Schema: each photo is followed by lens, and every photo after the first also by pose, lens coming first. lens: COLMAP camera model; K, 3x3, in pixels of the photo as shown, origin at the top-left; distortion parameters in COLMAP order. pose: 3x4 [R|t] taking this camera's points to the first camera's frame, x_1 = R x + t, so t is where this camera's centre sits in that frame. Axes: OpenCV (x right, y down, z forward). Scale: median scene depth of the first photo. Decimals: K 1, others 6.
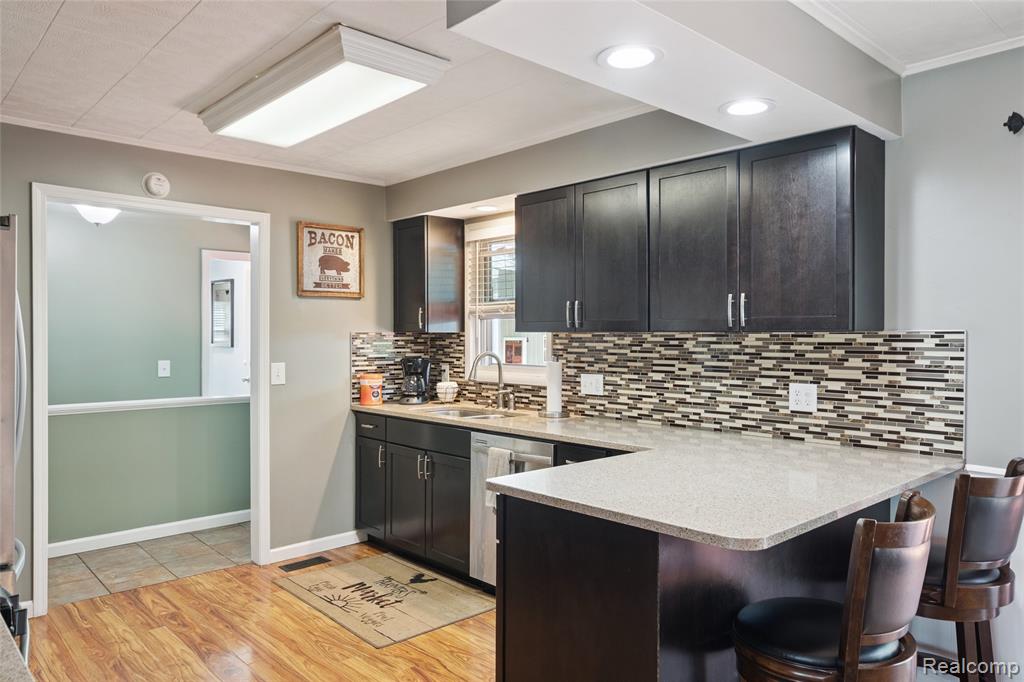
lens RADIAL K [[710.8, 0, 512.9], [0, 710.8, 340.1], [0, 0, 1]] dist [-0.014068, 0.019634]
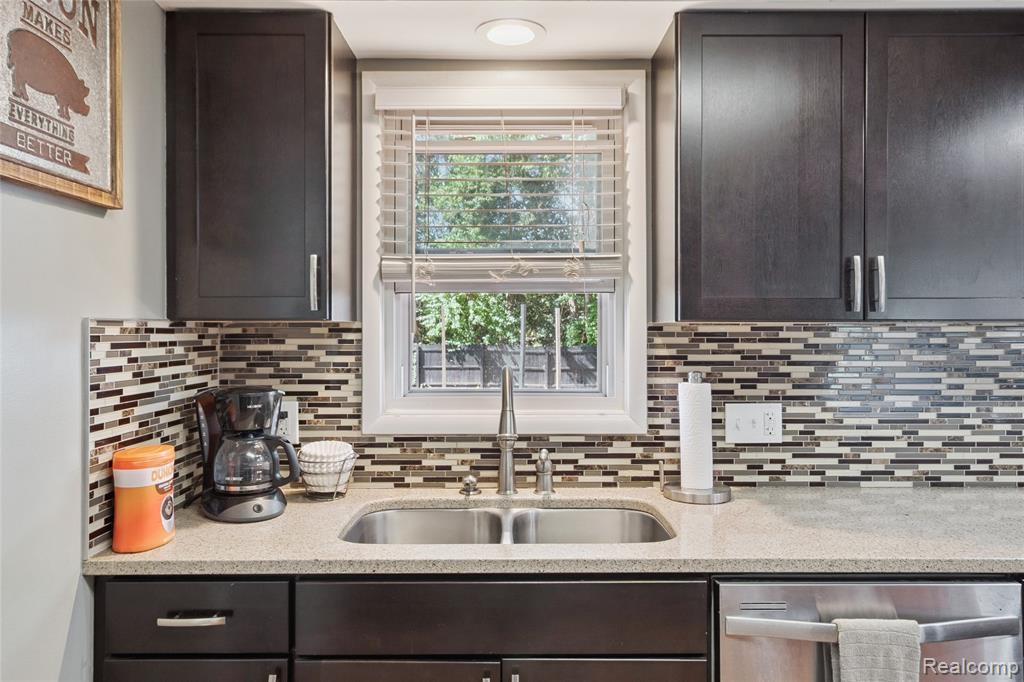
lens RADIAL K [[710.8, 0, 517.2], [0, 710.8, 327.7], [0, 0, 1]] dist [-0.014068, 0.019634]
pose [[0.673679, 0.001671, 0.739022, -0.392737], [0.006210, 0.999949, -0.007922, -0.004438], [-0.738998, 0.009927, 0.673635, 0.792920]]
